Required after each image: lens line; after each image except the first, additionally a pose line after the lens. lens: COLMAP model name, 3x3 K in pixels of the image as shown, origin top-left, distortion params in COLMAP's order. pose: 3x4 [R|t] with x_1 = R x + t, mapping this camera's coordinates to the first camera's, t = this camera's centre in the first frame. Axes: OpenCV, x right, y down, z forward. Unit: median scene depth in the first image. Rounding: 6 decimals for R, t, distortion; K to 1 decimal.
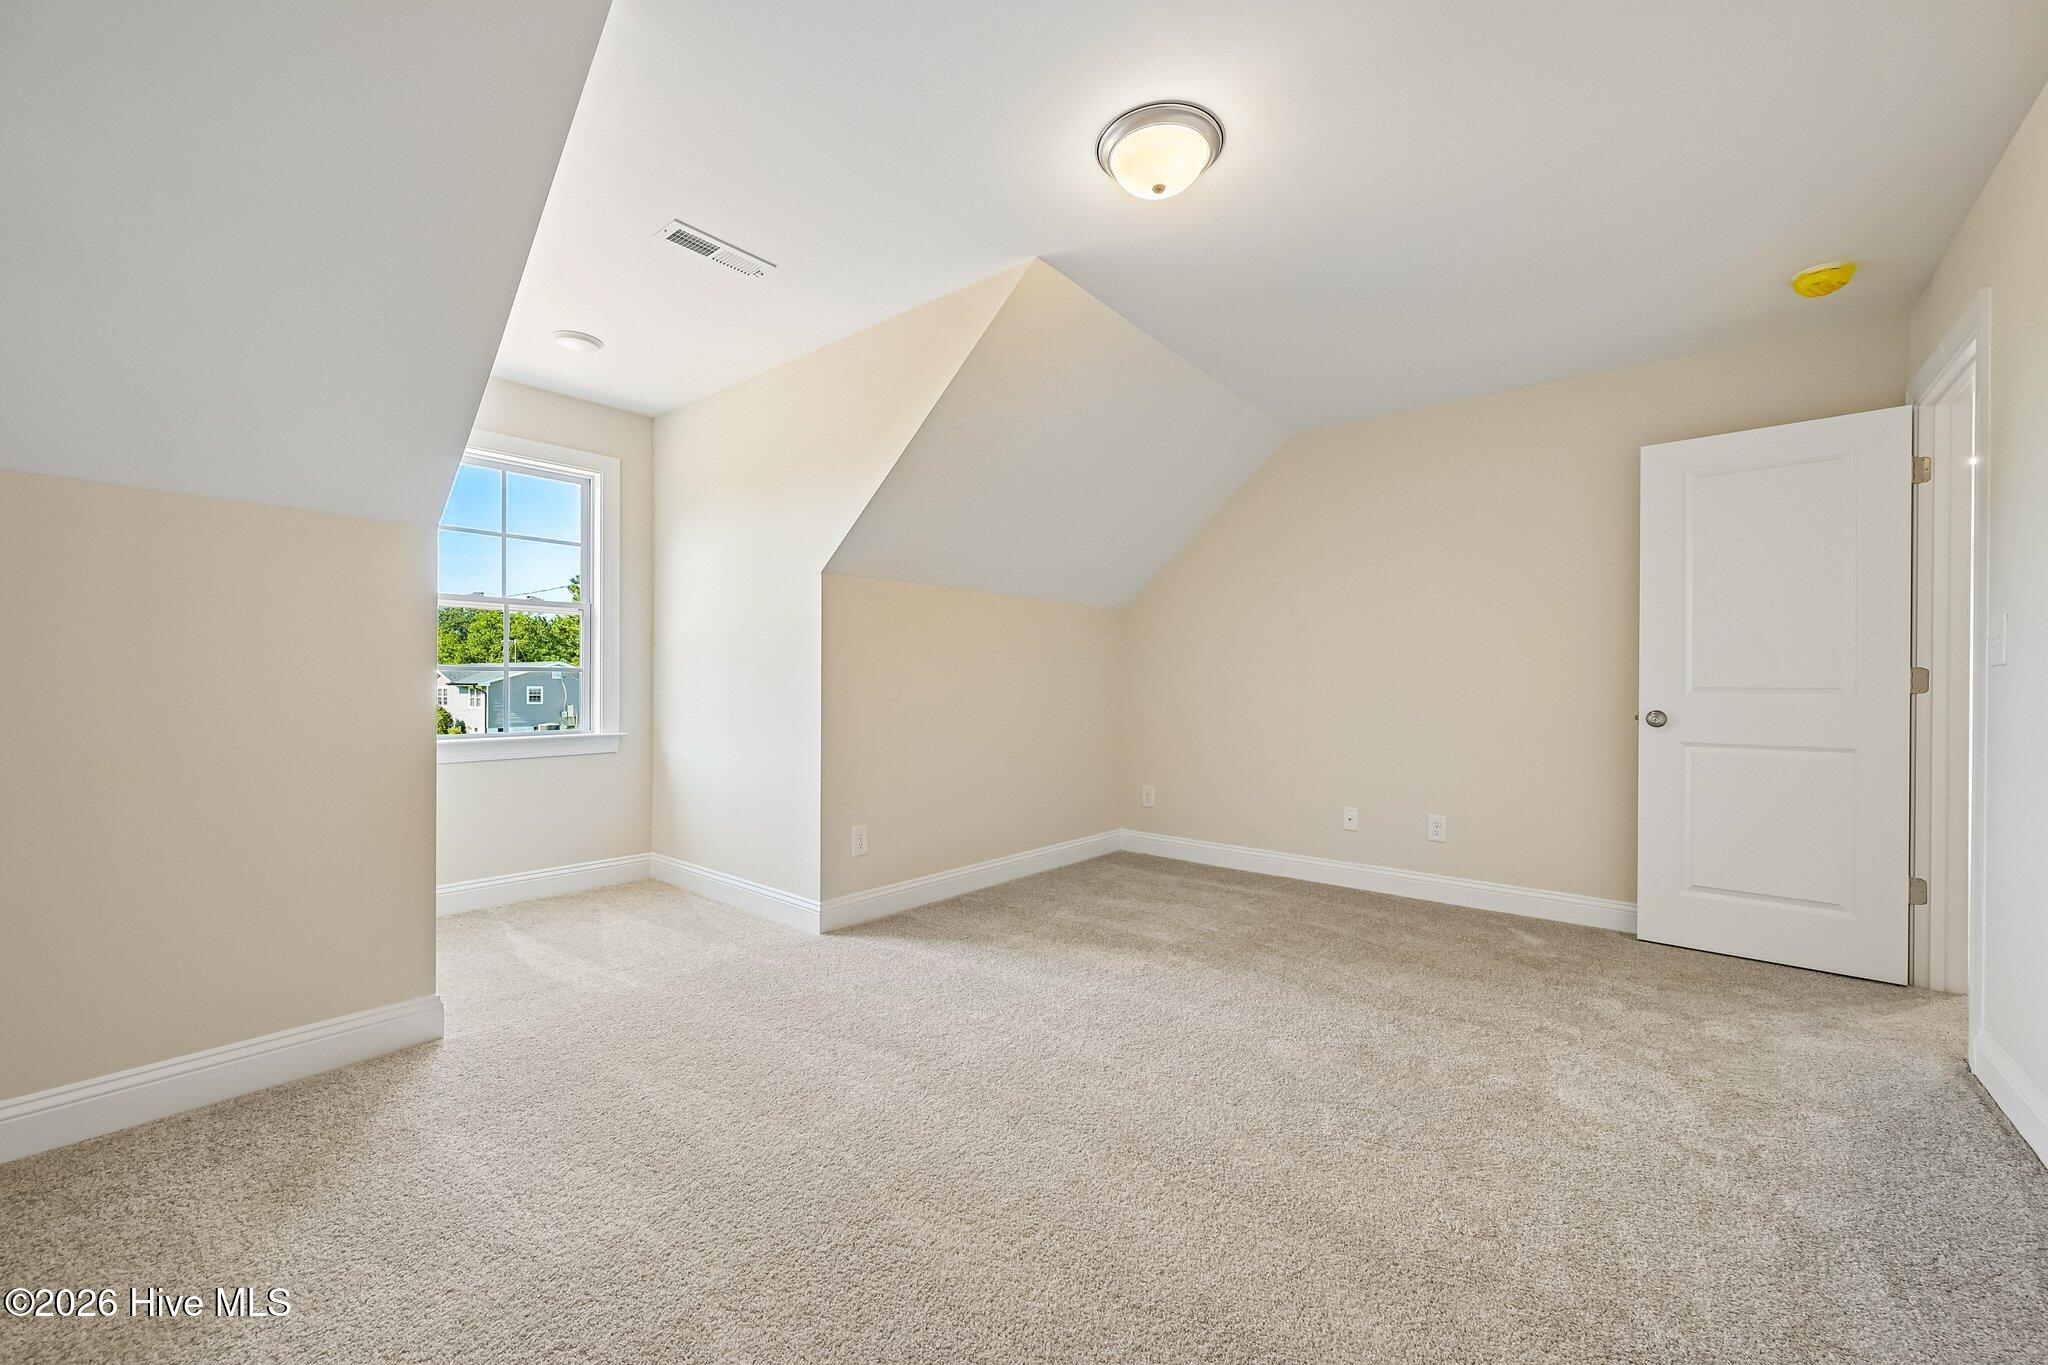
lens RADIAL K [[790.3, 0, 1018.7], [0, 790.3, 678.9], [0, 0, 1]] dist [0.000092, 0.000082]
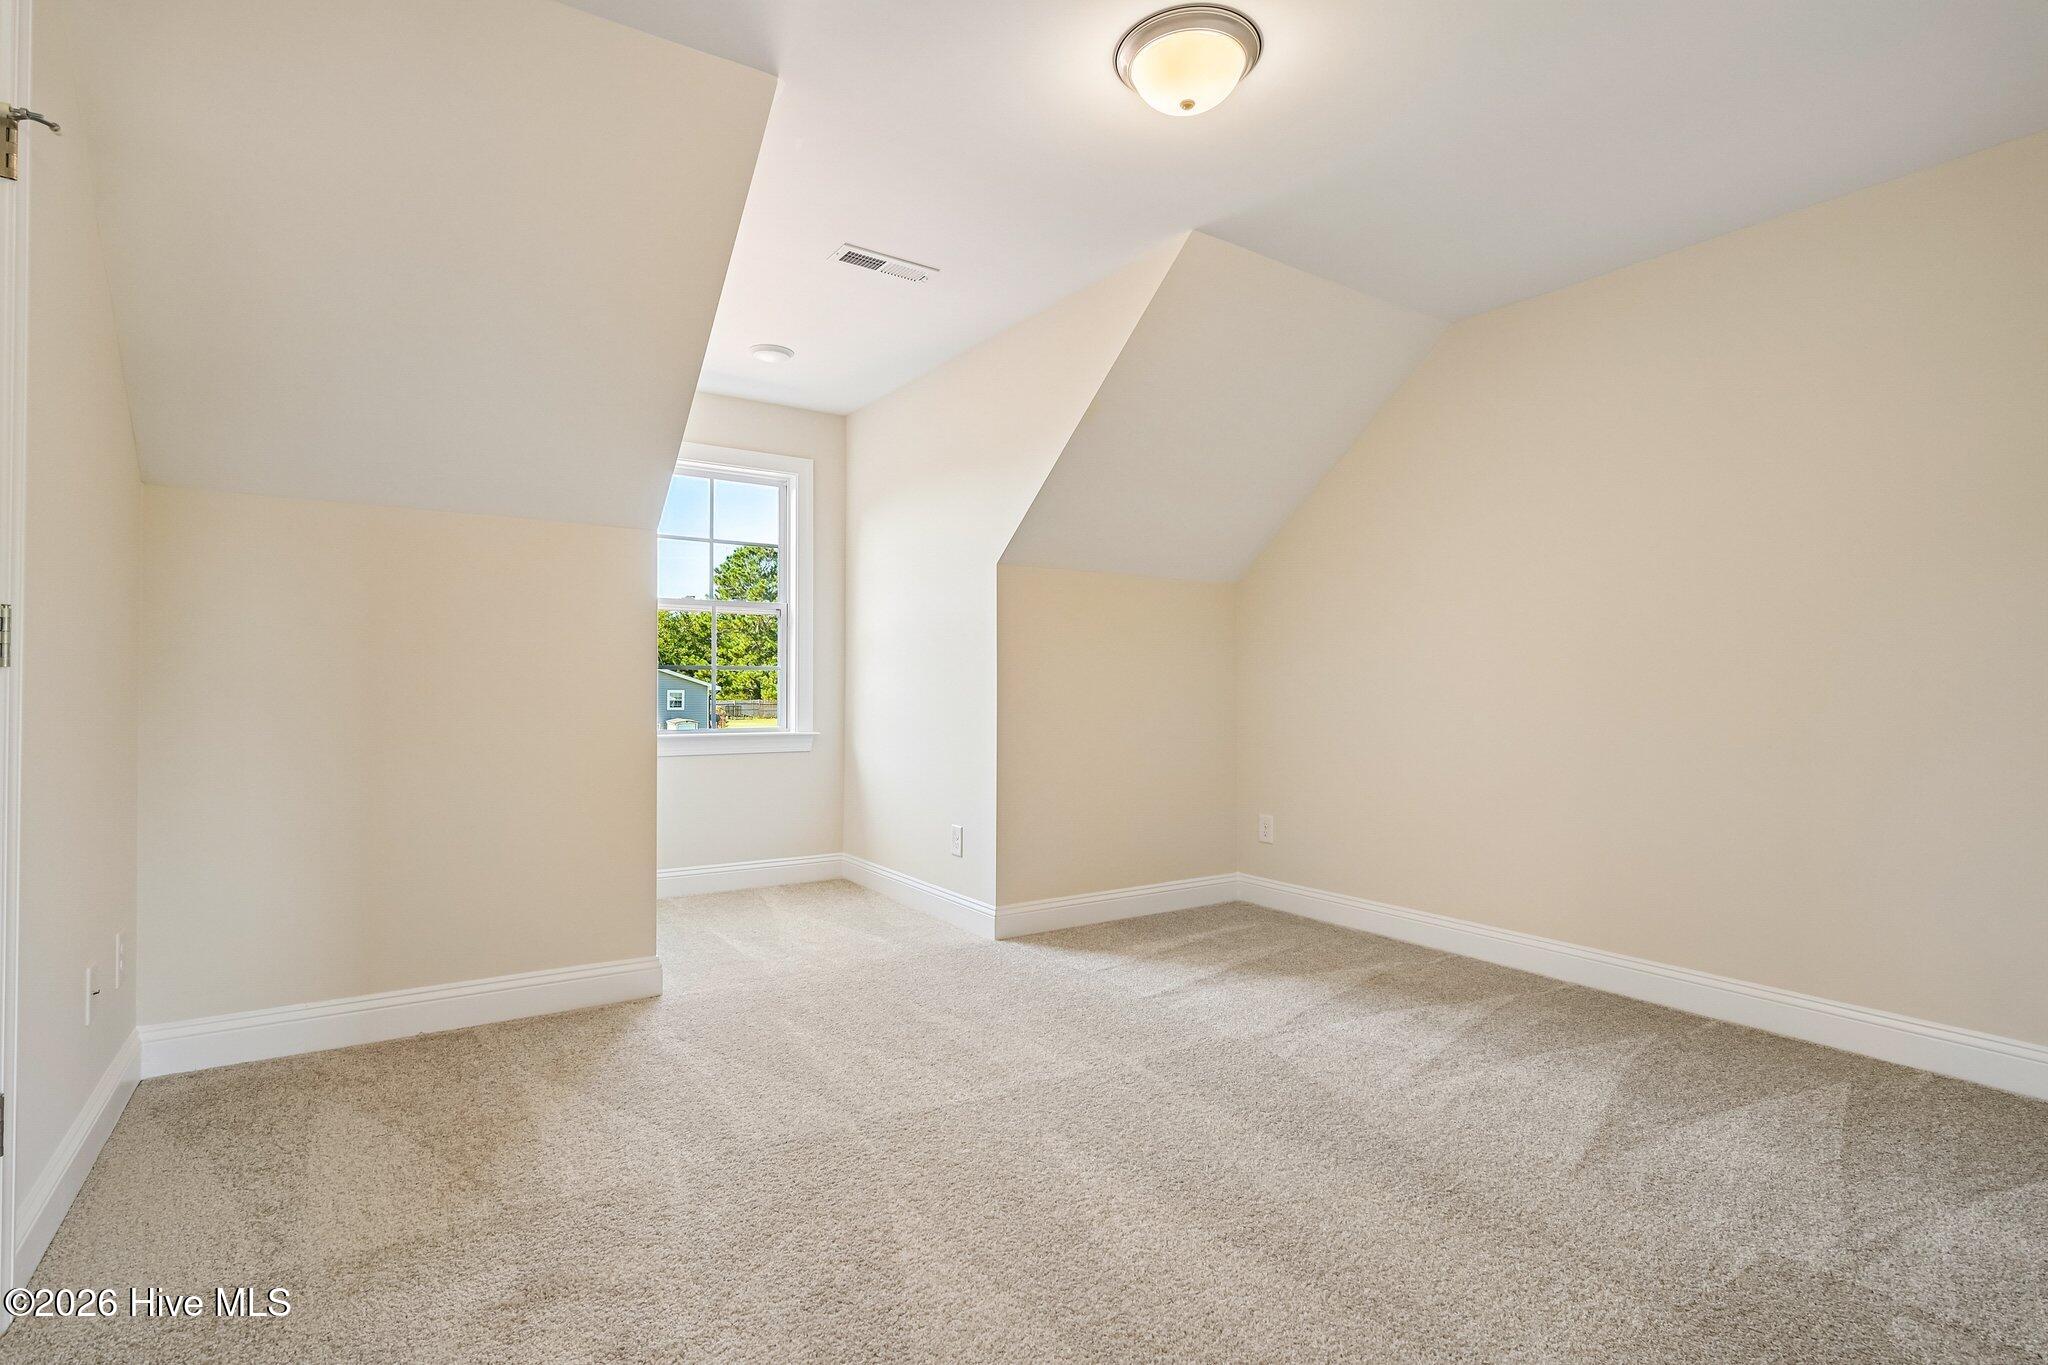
lens RADIAL K [[1090.4, 0, 1033.8], [0, 1090.4, 691.6], [0, 0, 1]] dist [0.004318, 0.000329]
pose [[0.953785, -0.002506, -0.300479, 0.196271], [0.001347, 0.999991, -0.004064, 0.025912], [0.300486, 0.003471, 0.953780, -0.259766]]
